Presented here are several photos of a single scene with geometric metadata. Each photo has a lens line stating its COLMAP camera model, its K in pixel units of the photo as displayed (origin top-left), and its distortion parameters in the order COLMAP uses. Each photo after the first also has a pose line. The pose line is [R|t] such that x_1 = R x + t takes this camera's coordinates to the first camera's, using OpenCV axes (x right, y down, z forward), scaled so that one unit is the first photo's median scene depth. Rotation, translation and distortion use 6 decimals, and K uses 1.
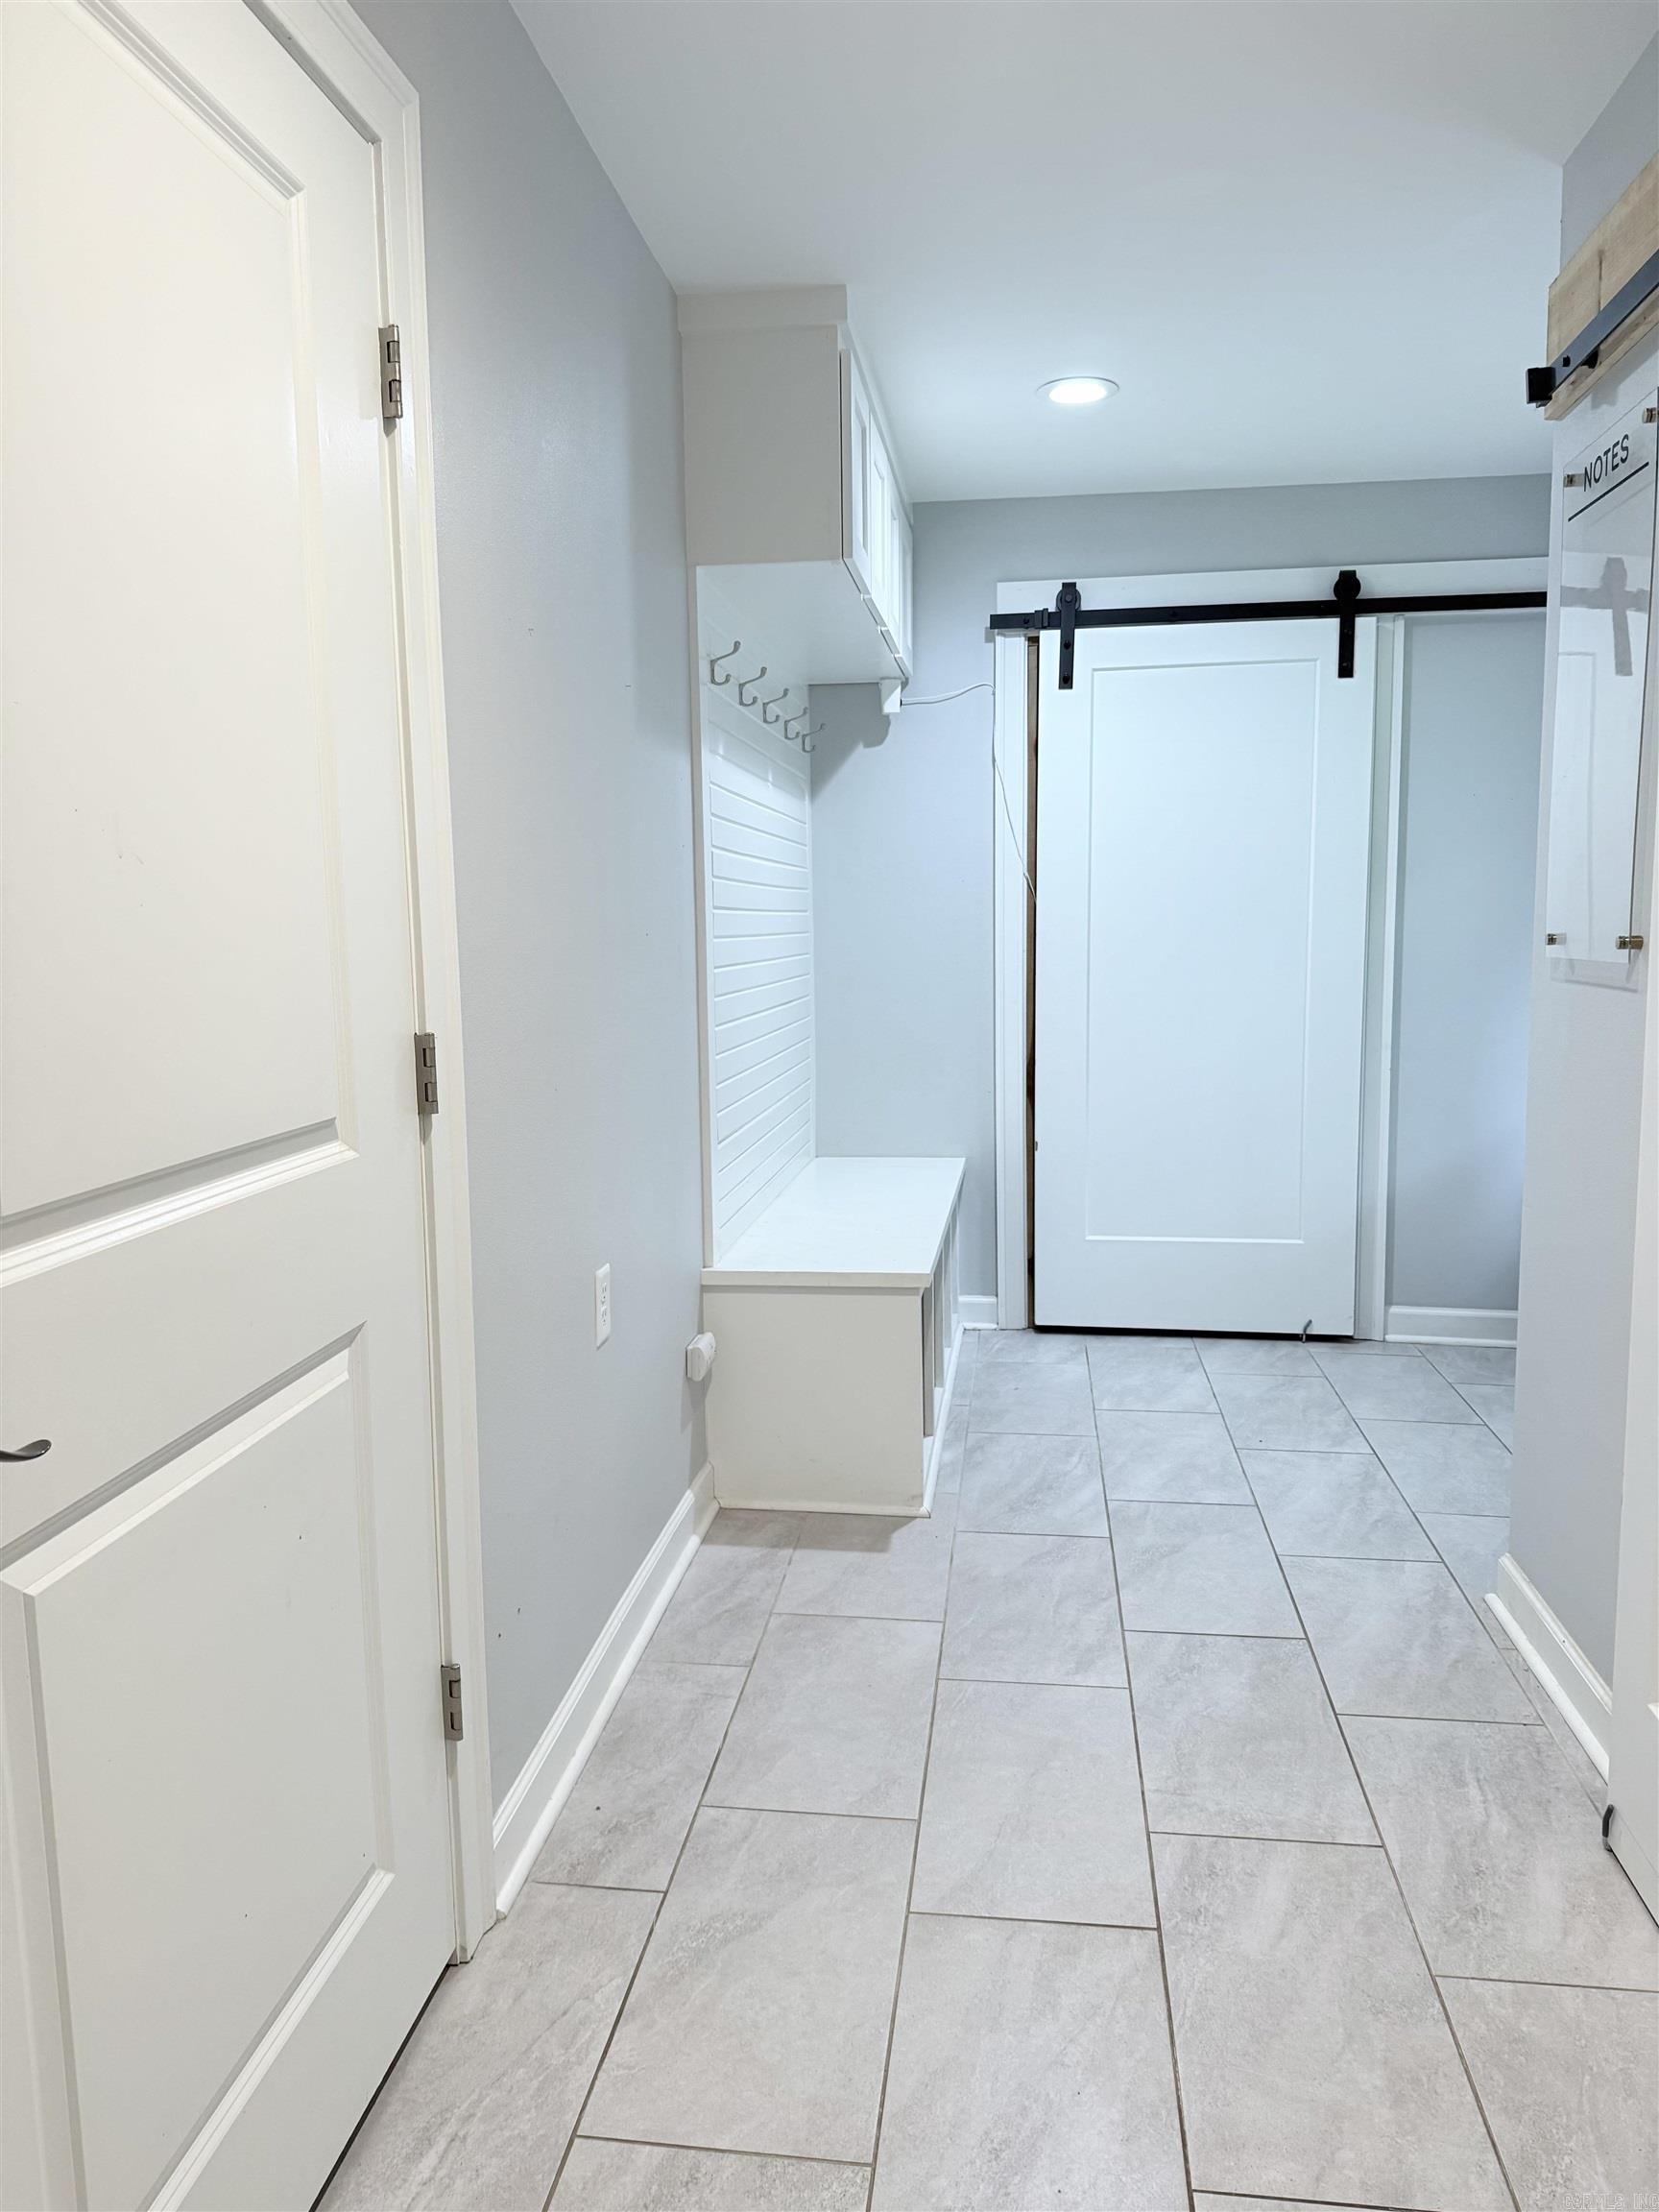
lens RADIAL K [[1548.8, 0, 829.5], [0, 1548.8, 1106.0], [0, 0, 1]] dist [0.022258, -0.124353]
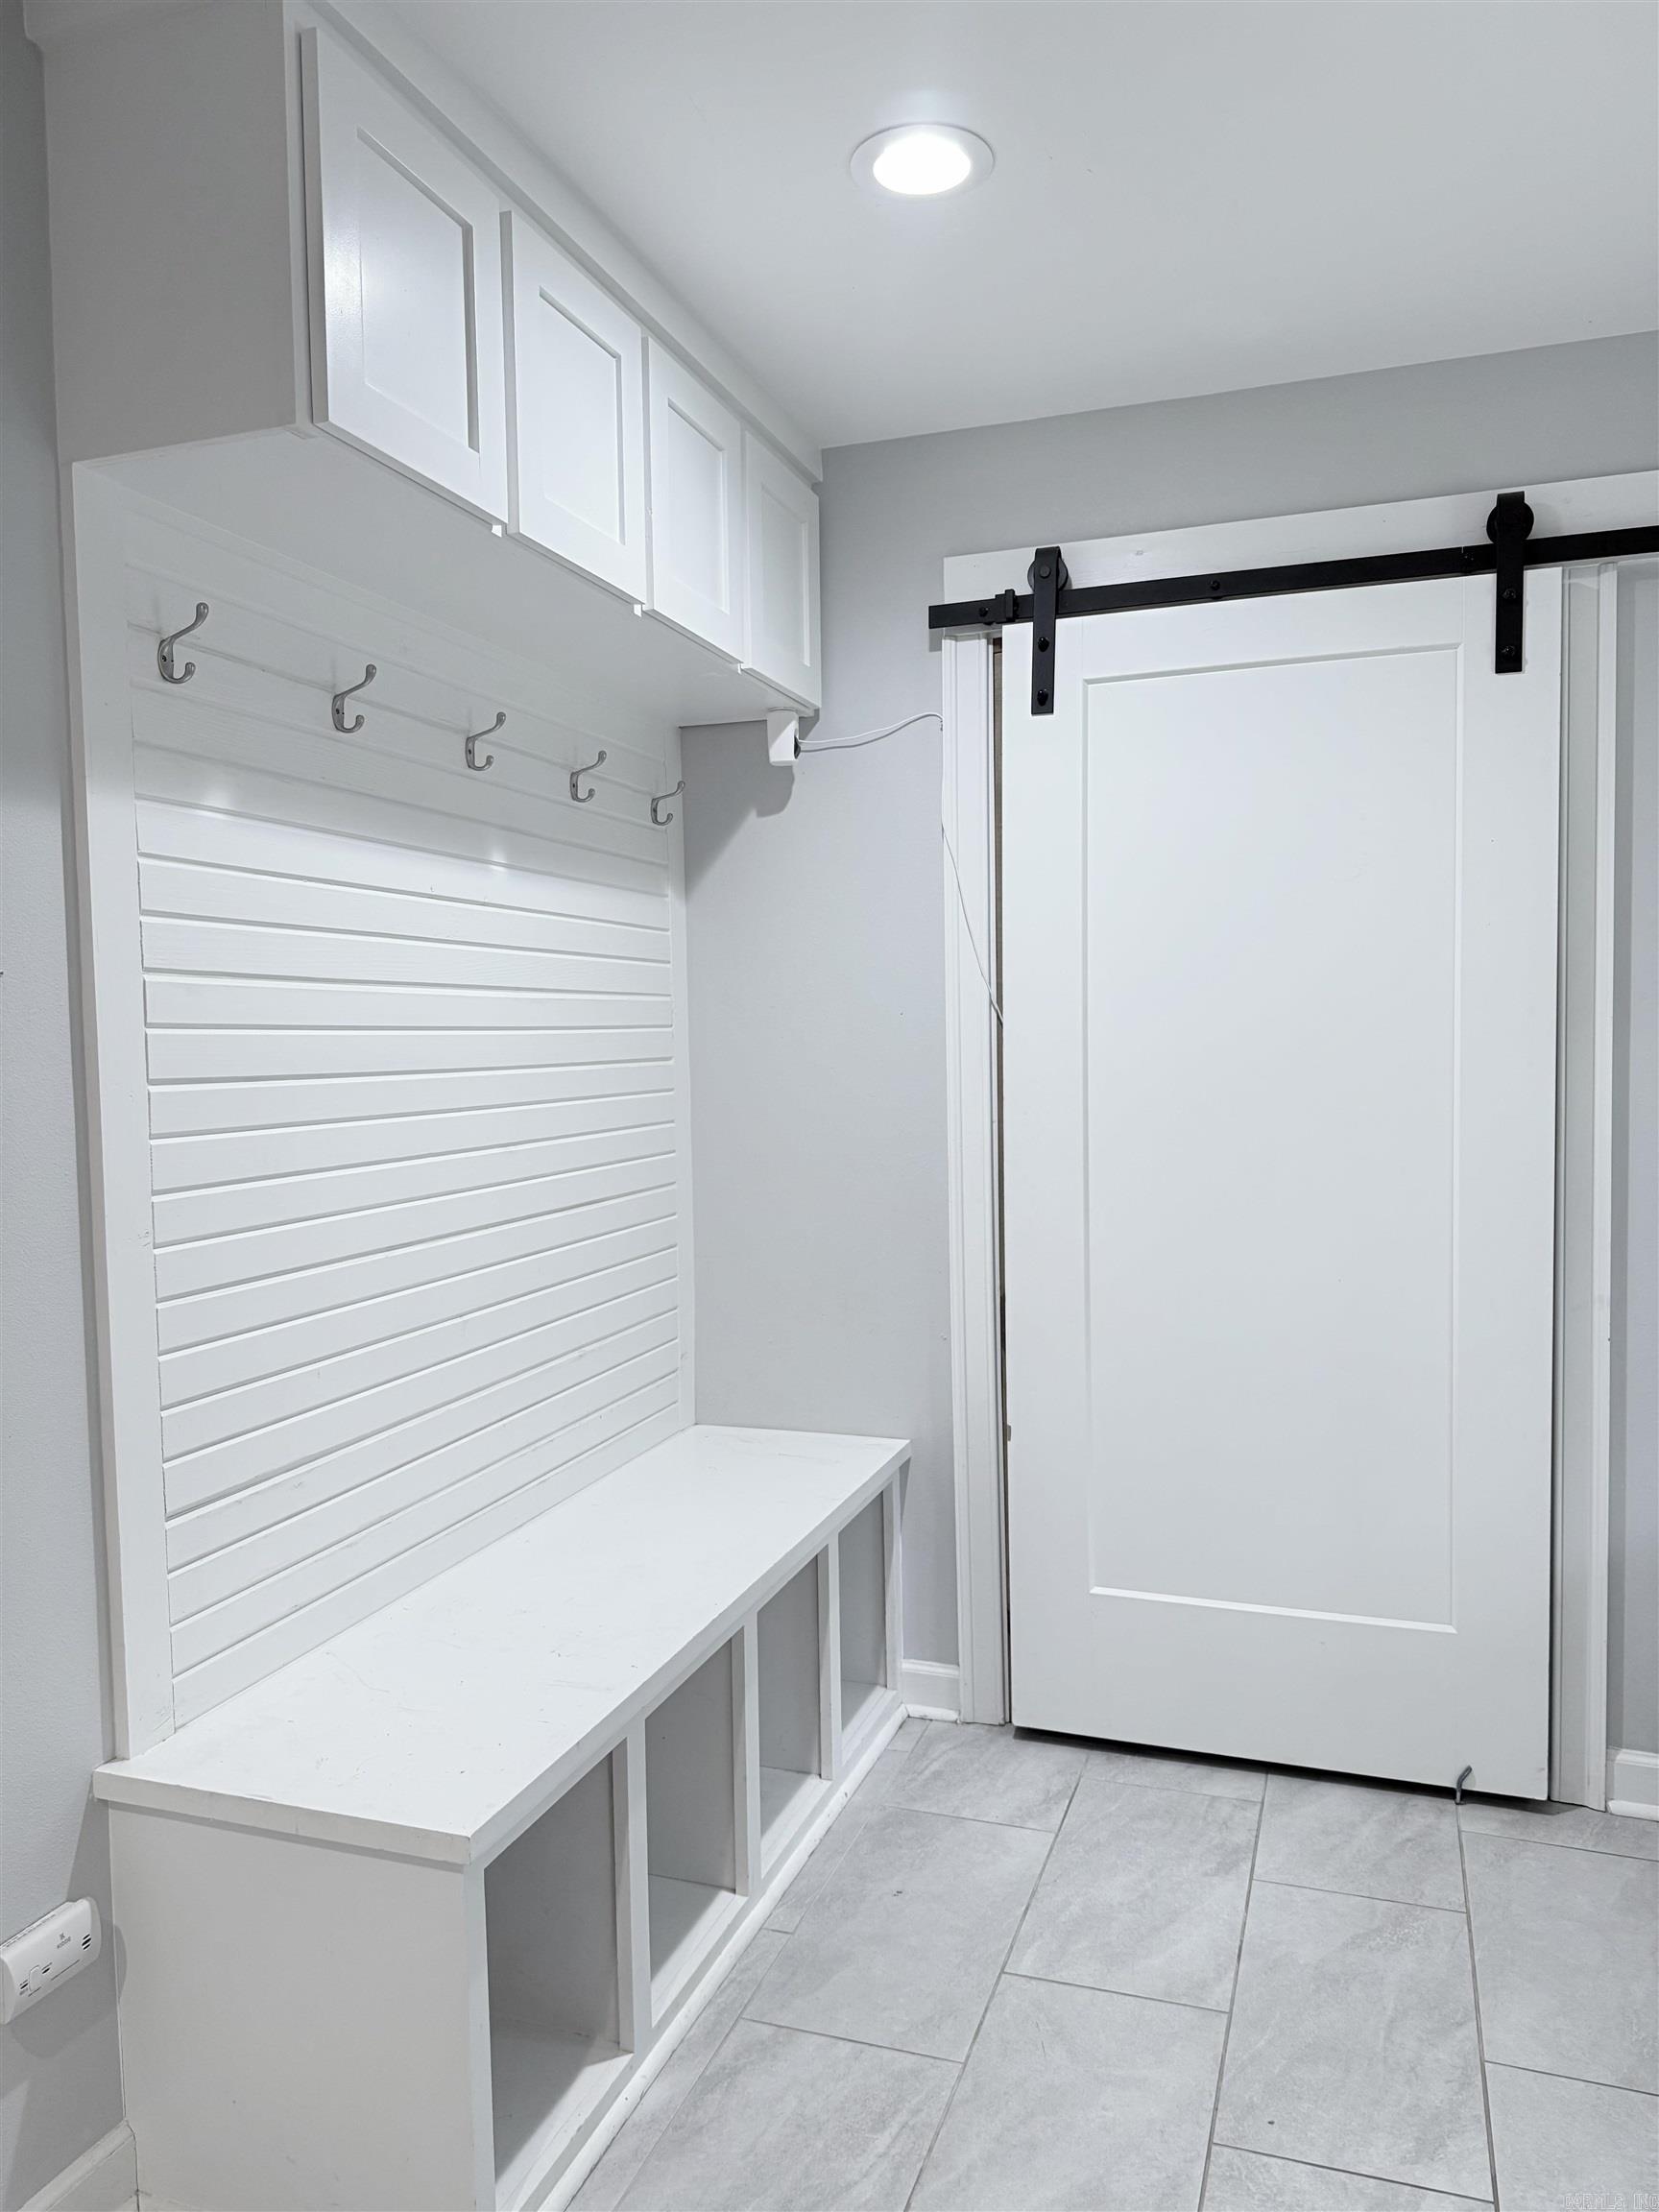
lens RADIAL K [[1590.3, 0, 829.5], [0, 1590.3, 1106.0], [0, 0, 1]] dist [0.023692, -0.065995]
pose [[0.981580, 0.008109, -0.190878, 0.192380], [-0.021559, 0.997419, -0.068495, -0.064728], [0.189830, 0.071348, 0.979221, 0.363762]]
